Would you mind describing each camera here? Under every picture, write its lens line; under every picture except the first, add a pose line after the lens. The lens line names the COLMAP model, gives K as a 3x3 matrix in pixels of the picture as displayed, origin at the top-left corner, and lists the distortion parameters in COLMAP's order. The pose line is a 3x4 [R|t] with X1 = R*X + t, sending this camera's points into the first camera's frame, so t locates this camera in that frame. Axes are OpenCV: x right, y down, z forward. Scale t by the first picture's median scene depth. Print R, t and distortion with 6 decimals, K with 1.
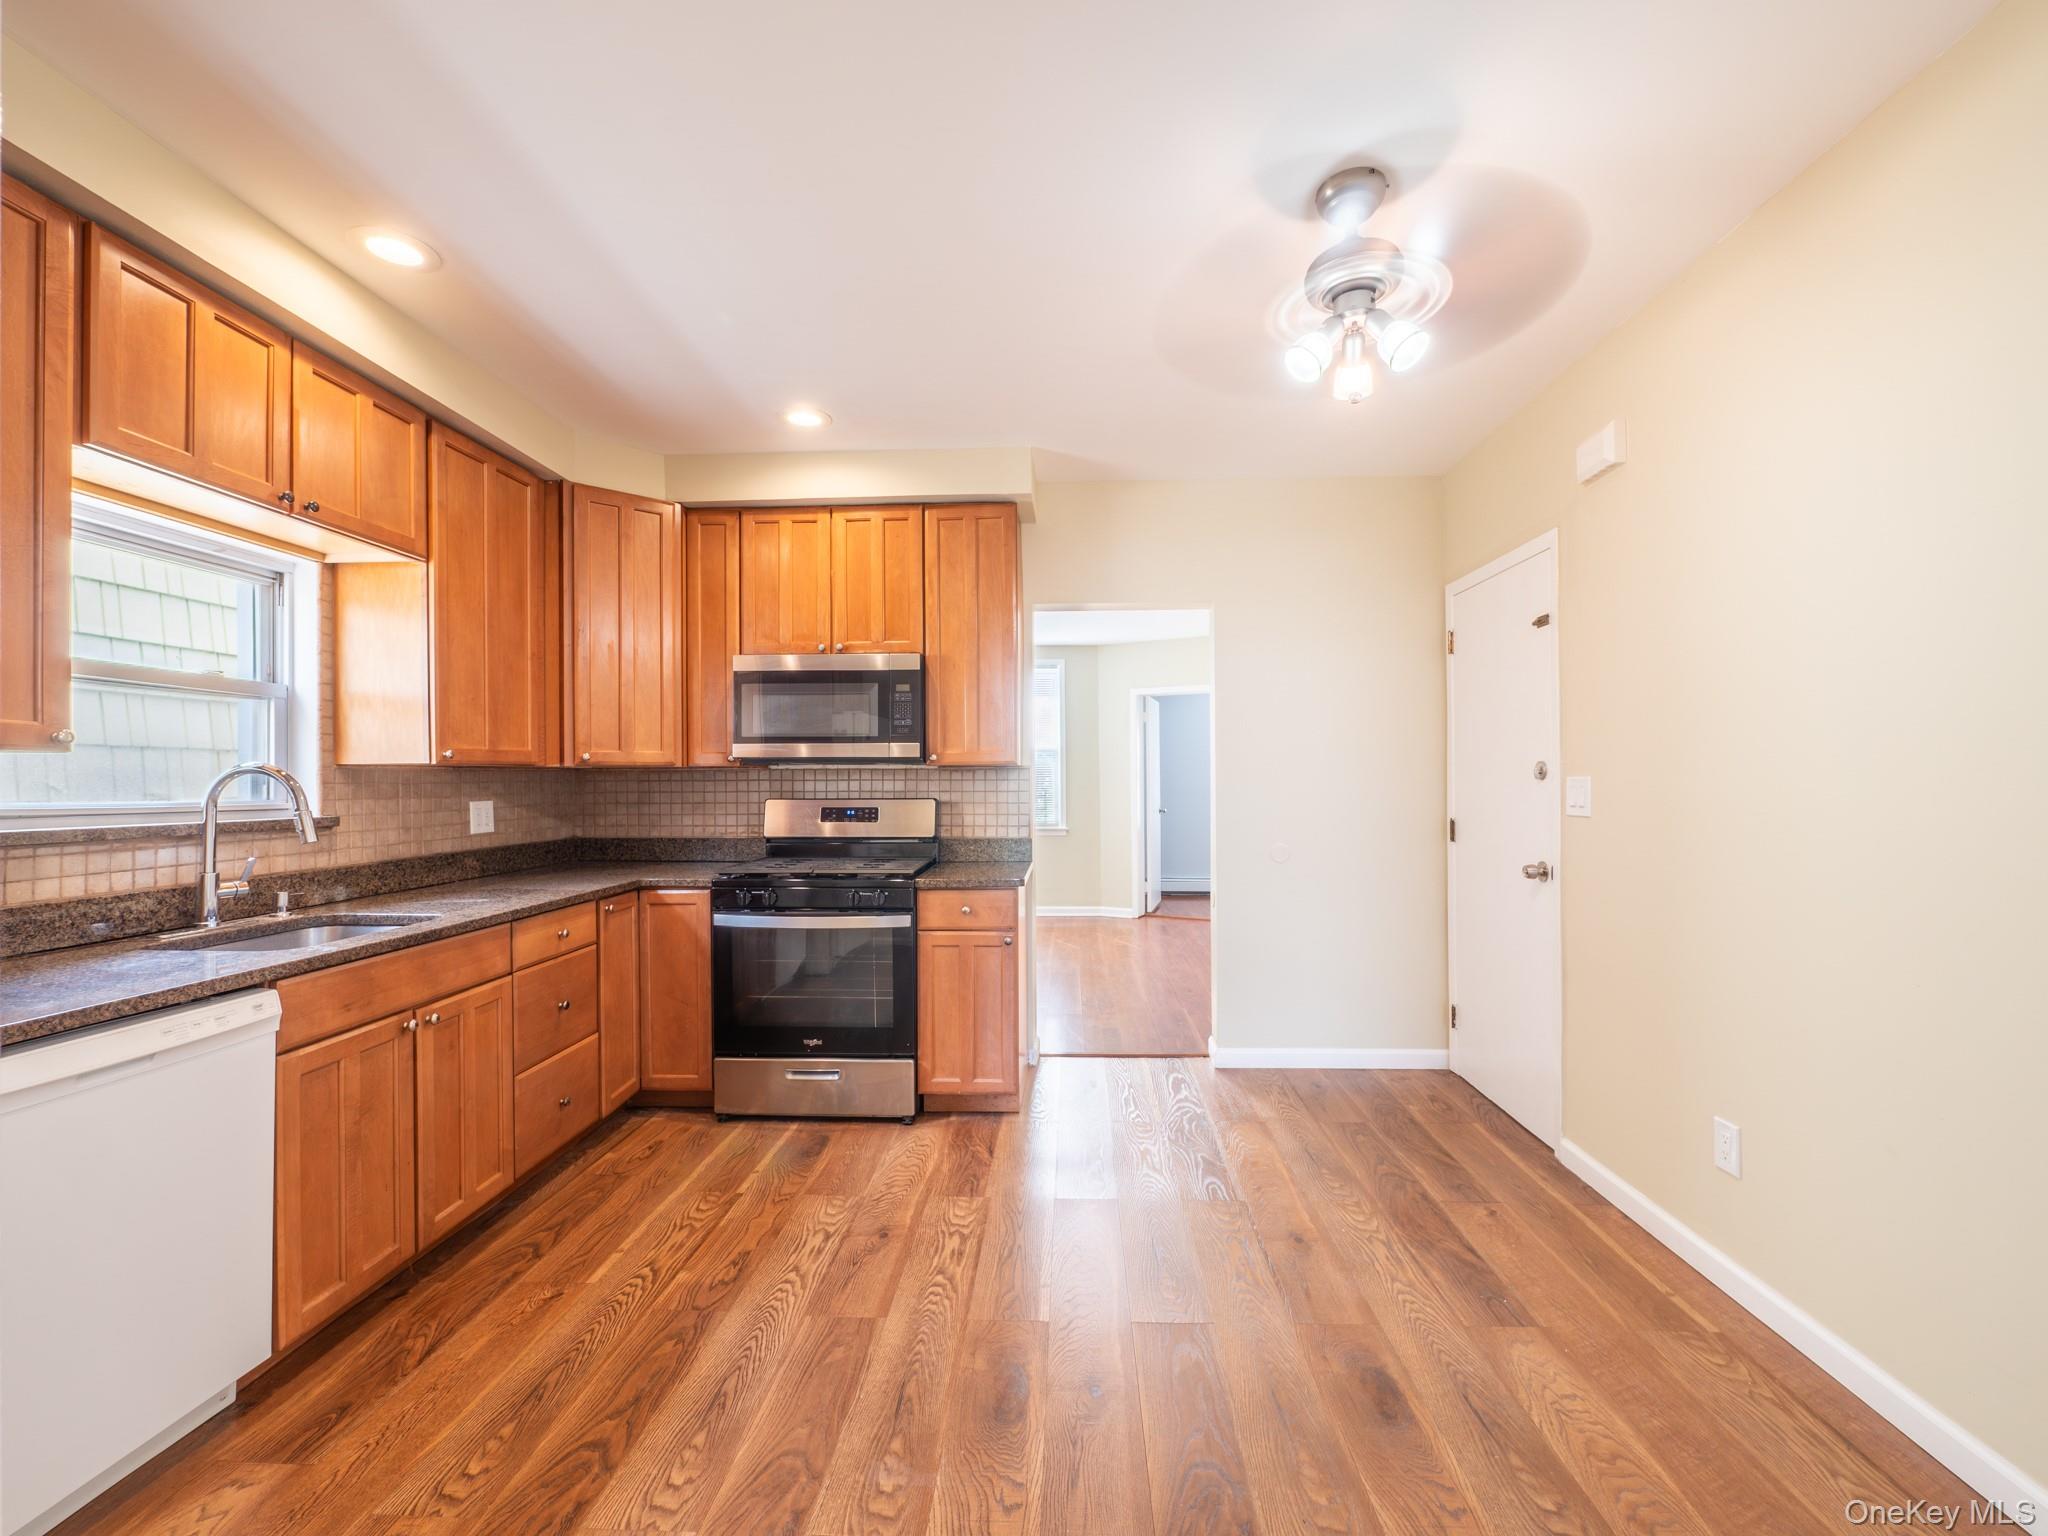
lens RADIAL K [[877.4, 0, 1034.1], [0, 877.4, 774.0], [0, 0, 1]] dist [-0.002469, 0.000363]
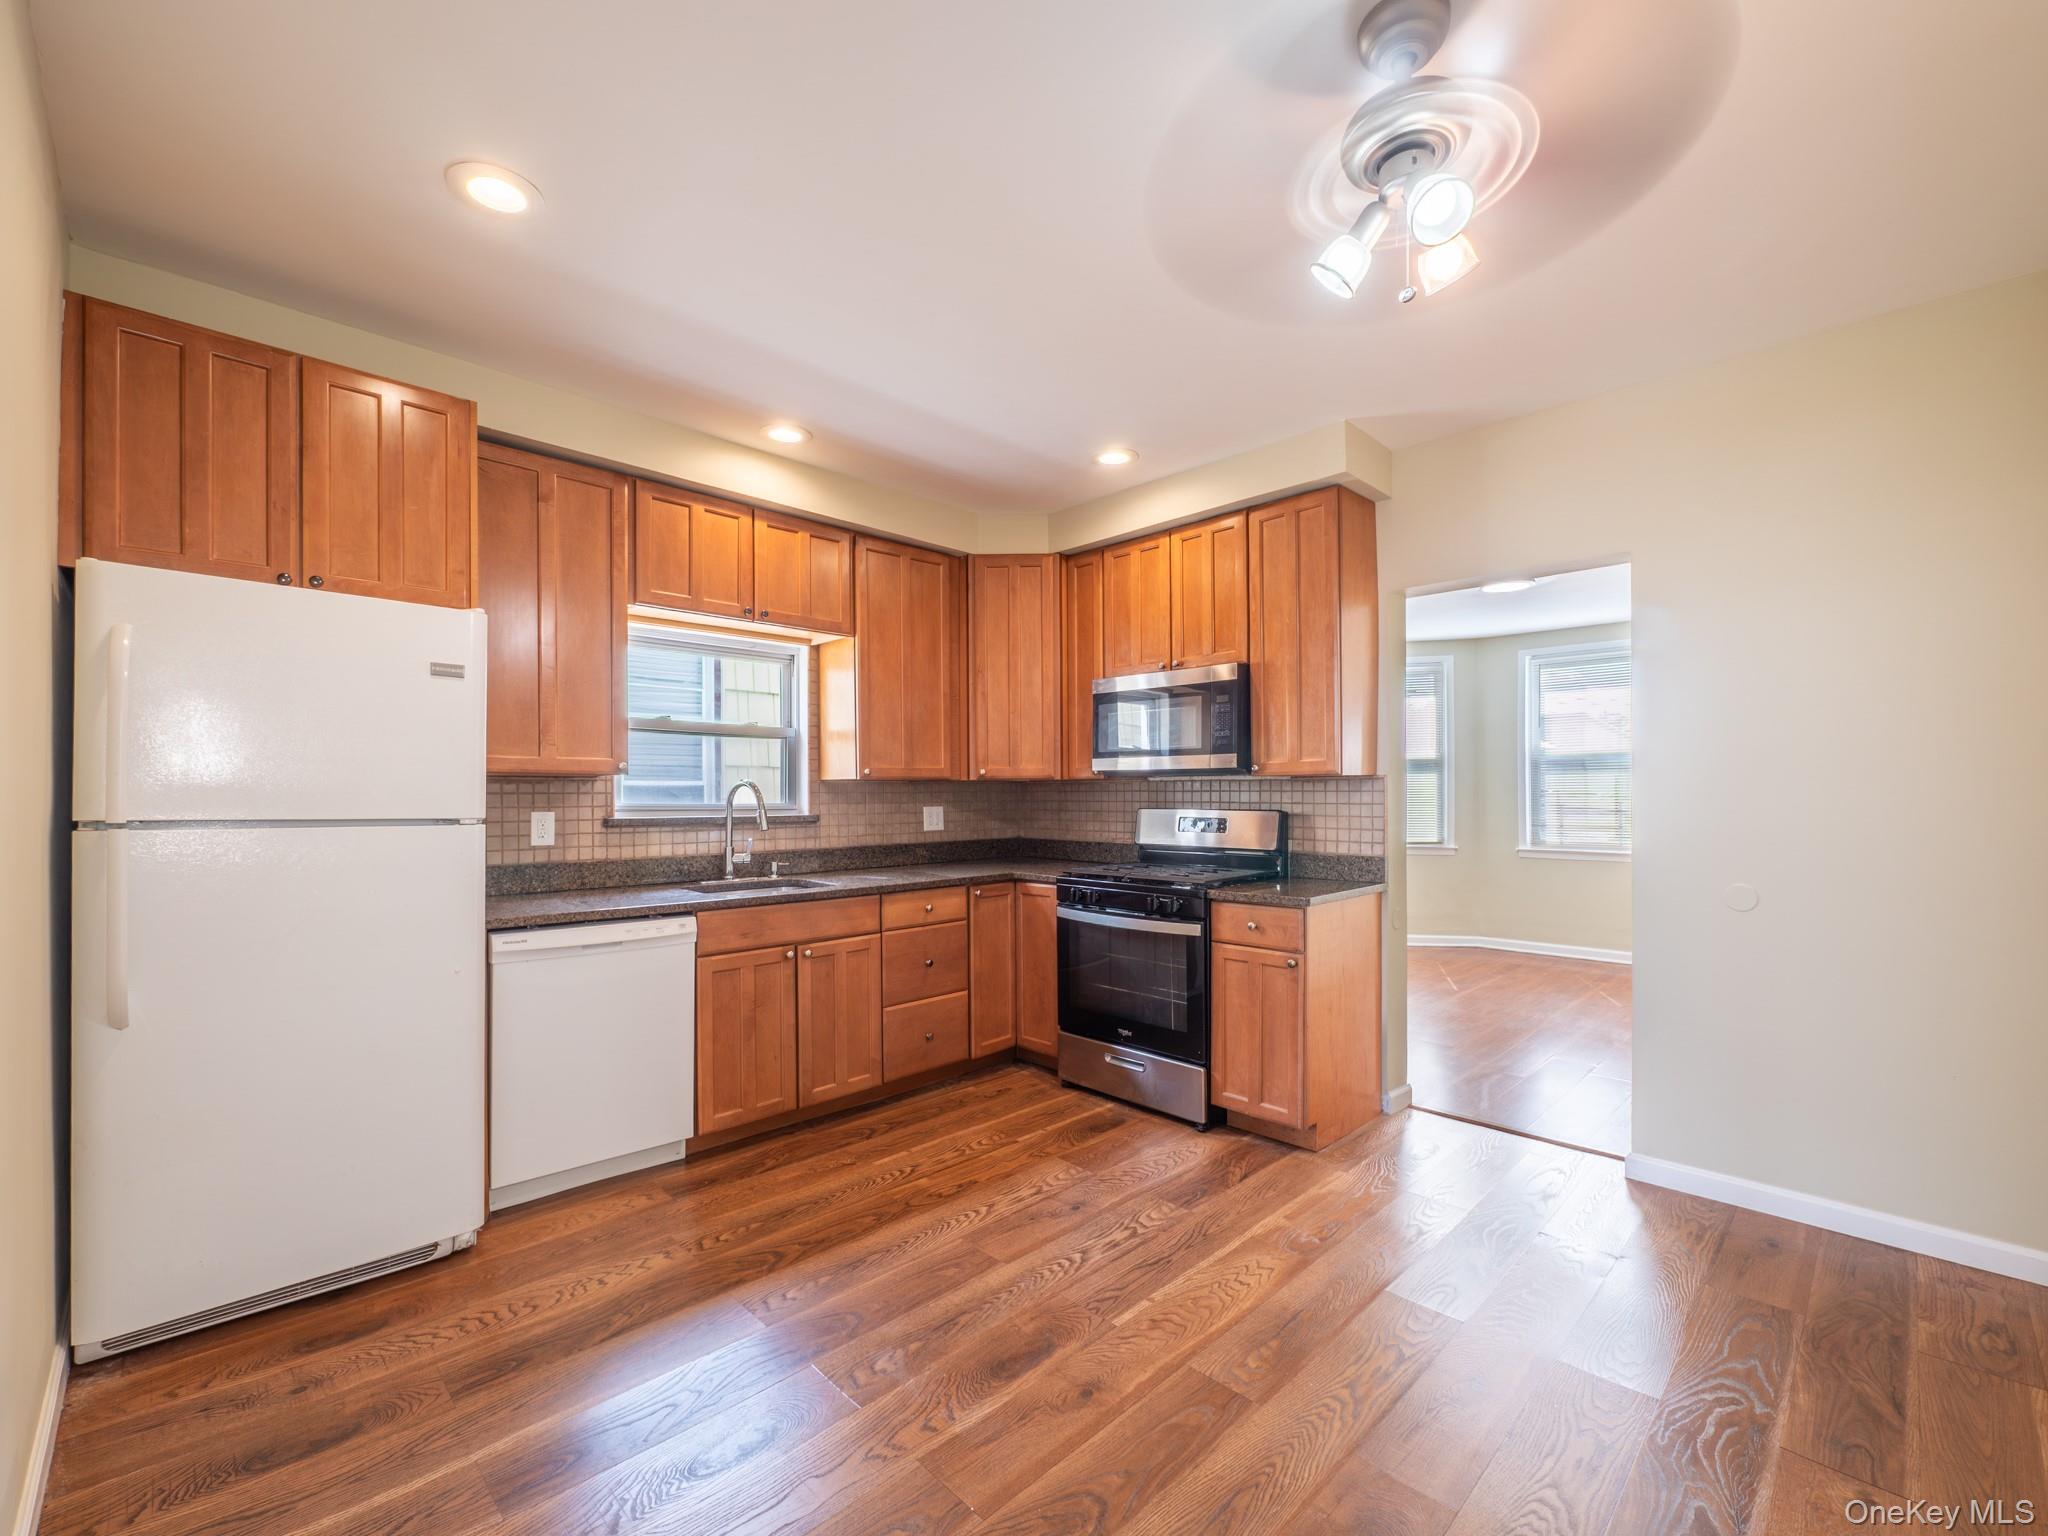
lens RADIAL K [[880.4, 0, 1017.2], [0, 880.4, 796.6], [0, 0, 1]] dist [-0.002556, 0.000101]
pose [[0.724659, 0.005169, -0.689088, 0.430192], [0.003151, 0.999937, 0.010814, 0.001857], [0.689100, -0.010007, 0.724597, 0.131547]]
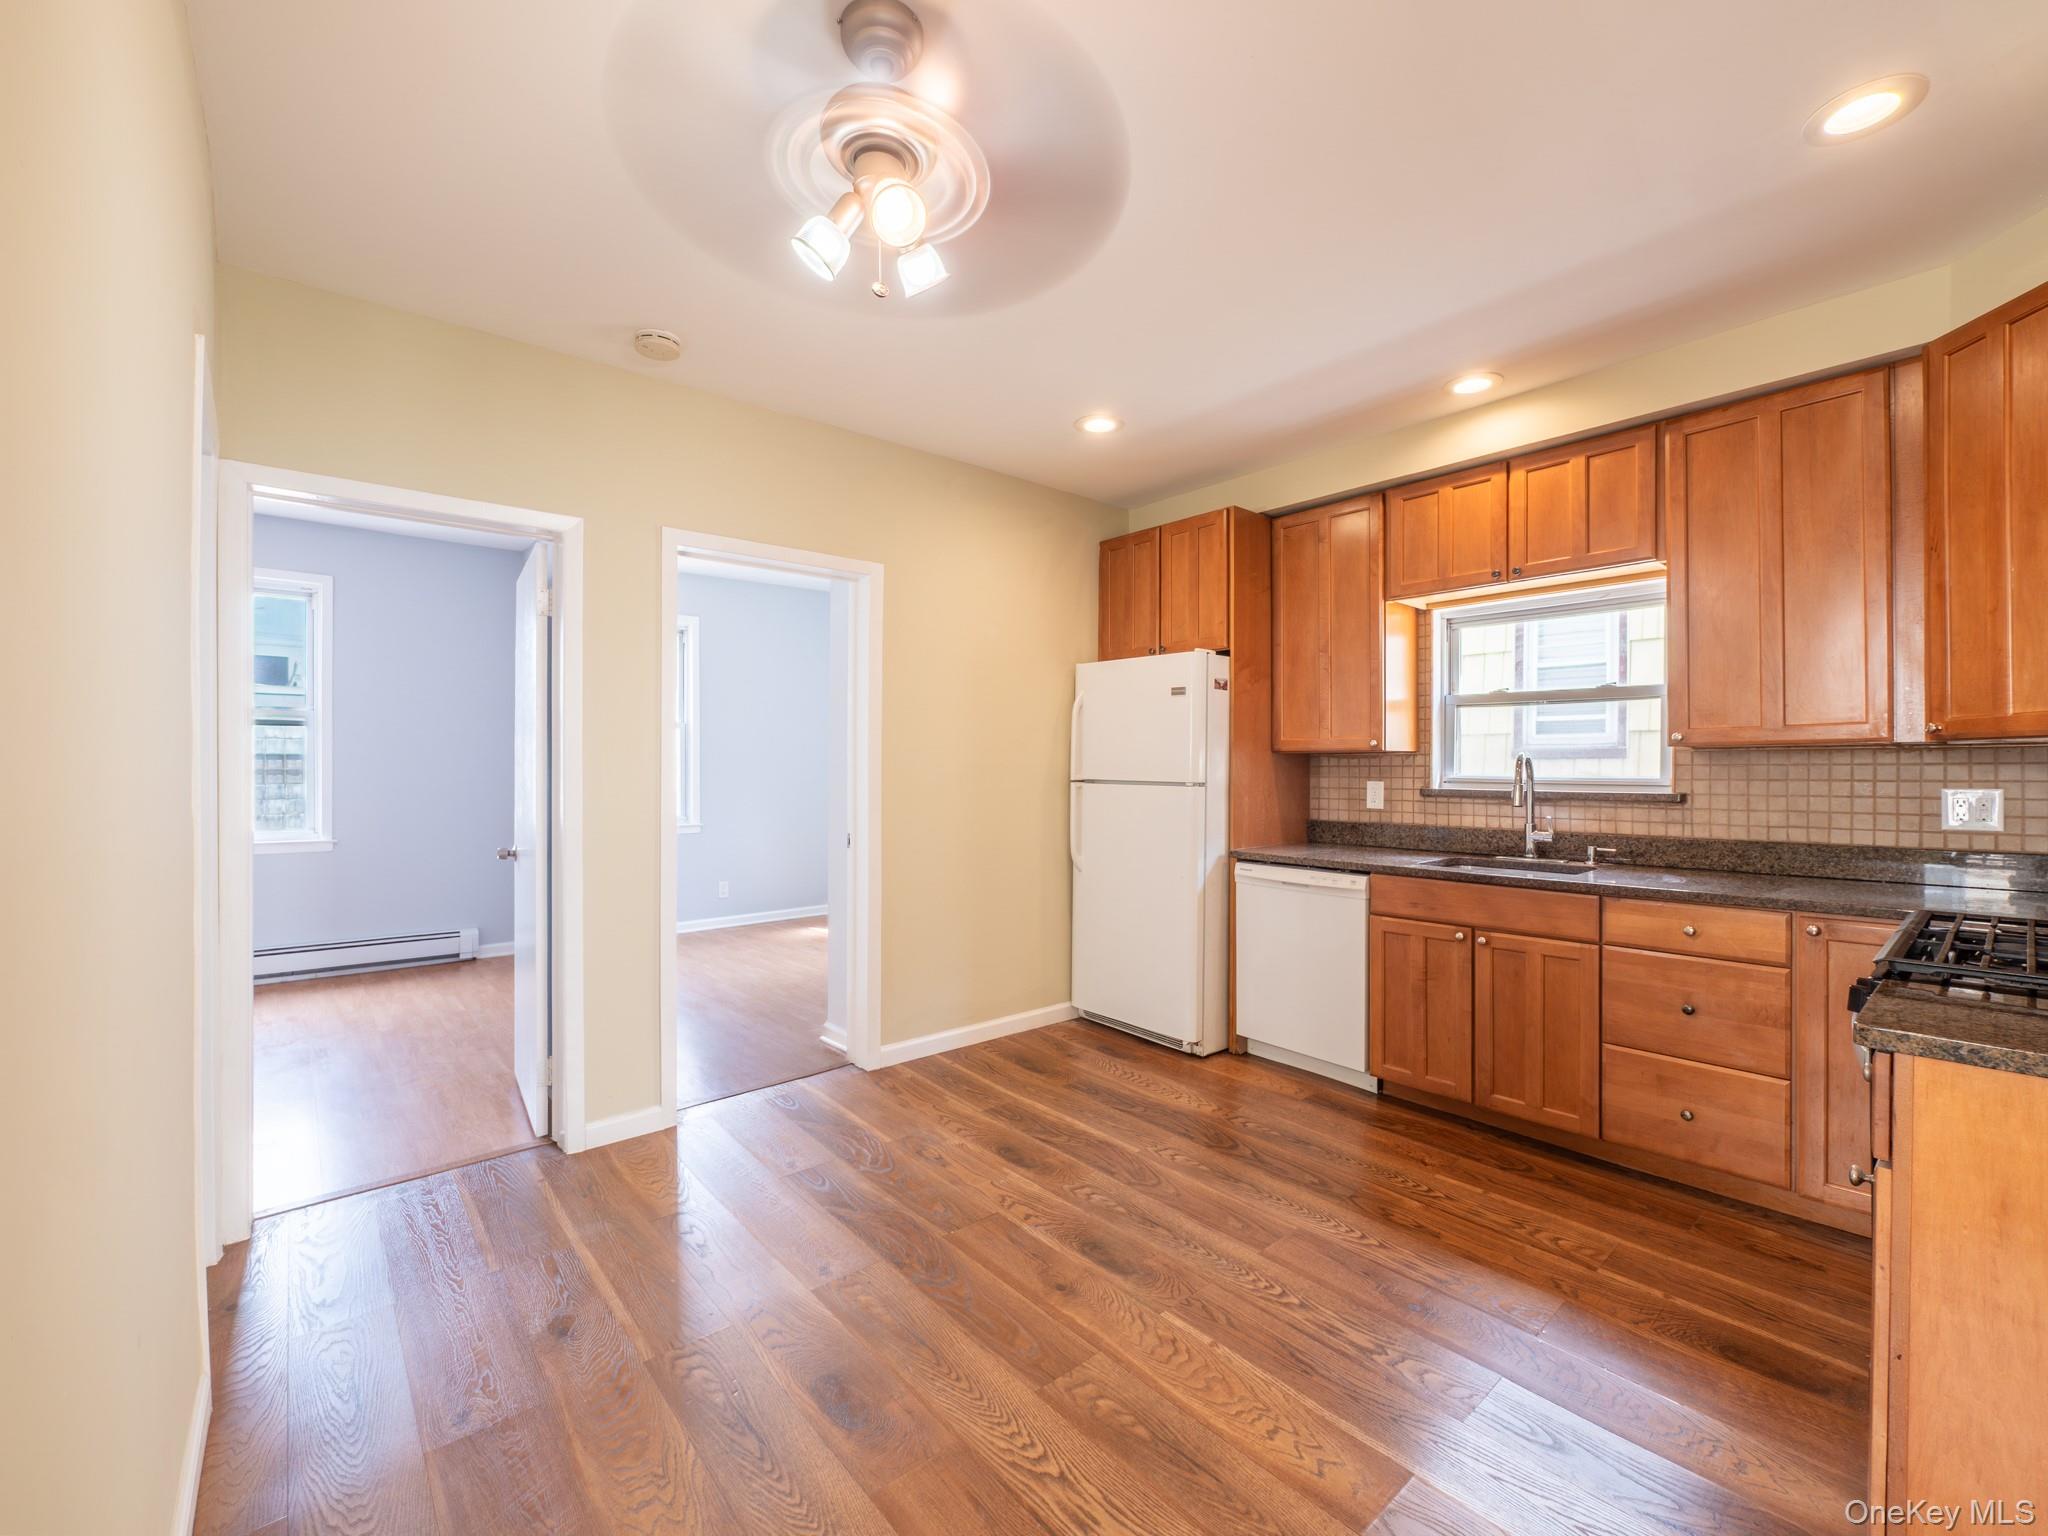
lens RADIAL K [[851.2, 0, 1024.0], [0, 851.2, 768.0], [0, 0, 1]] dist [0.000484, 0.000166]
pose [[-0.733284, 0.006199, -0.679894, 0.531101], [0.009639, 0.999953, -0.001279, 0.006929], [0.679854, -0.007491, -0.733310, 1.098766]]
